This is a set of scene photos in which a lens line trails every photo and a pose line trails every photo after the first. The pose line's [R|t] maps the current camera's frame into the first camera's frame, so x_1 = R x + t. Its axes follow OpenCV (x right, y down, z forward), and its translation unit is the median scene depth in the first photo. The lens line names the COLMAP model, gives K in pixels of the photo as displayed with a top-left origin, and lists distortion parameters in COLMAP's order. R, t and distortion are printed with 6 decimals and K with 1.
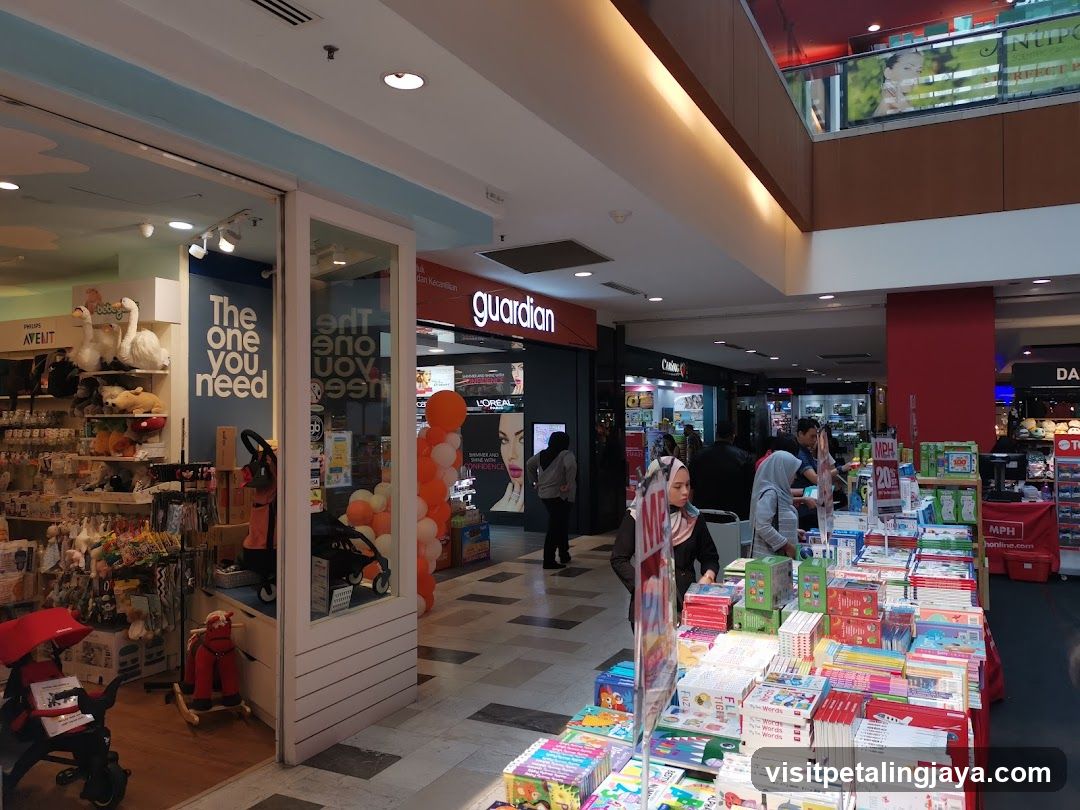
lens RADIAL K [[842.8, 0, 543.5], [0, 842.8, 405.2], [0, 0, 1]] dist [0.026240, 0.001557]
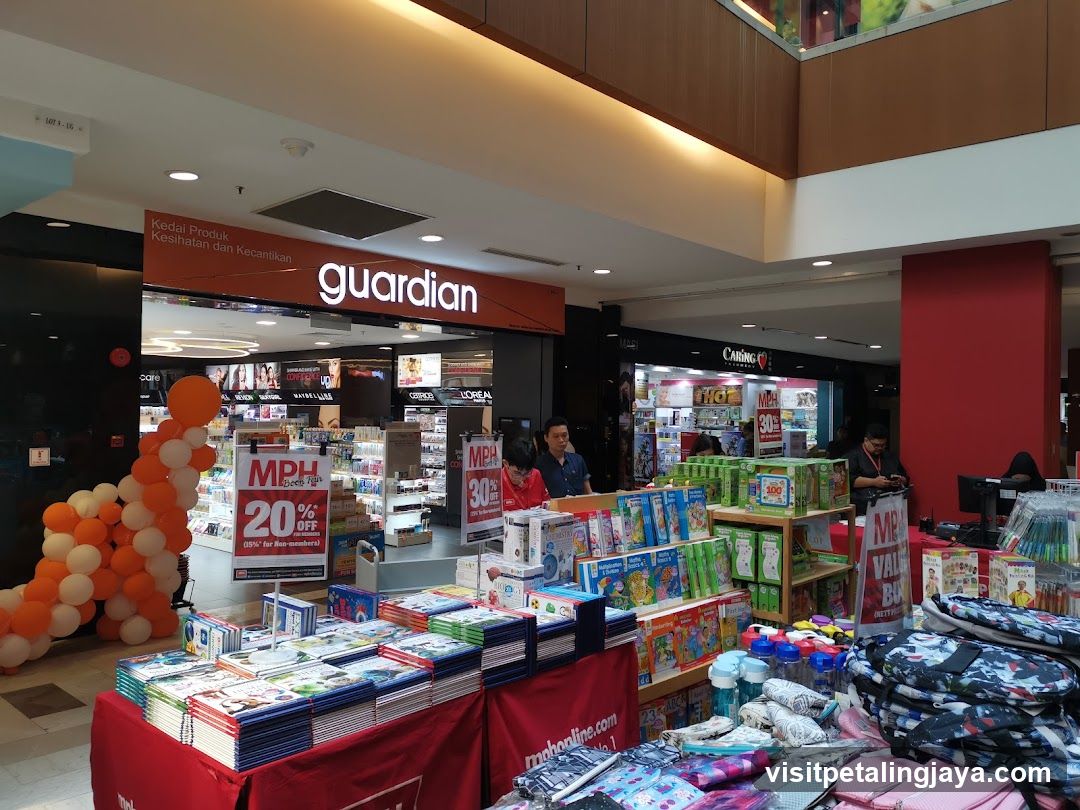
lens RADIAL K [[842.8, 0, 537.9], [0, 842.8, 405.0], [0, 0, 1]] dist [0.026240, 0.001557]
pose [[0.961565, 0.018928, -0.273924, 0.313760], [-0.017036, 0.999812, 0.009285, -0.001752], [0.274049, -0.004261, 0.961706, 0.197389]]
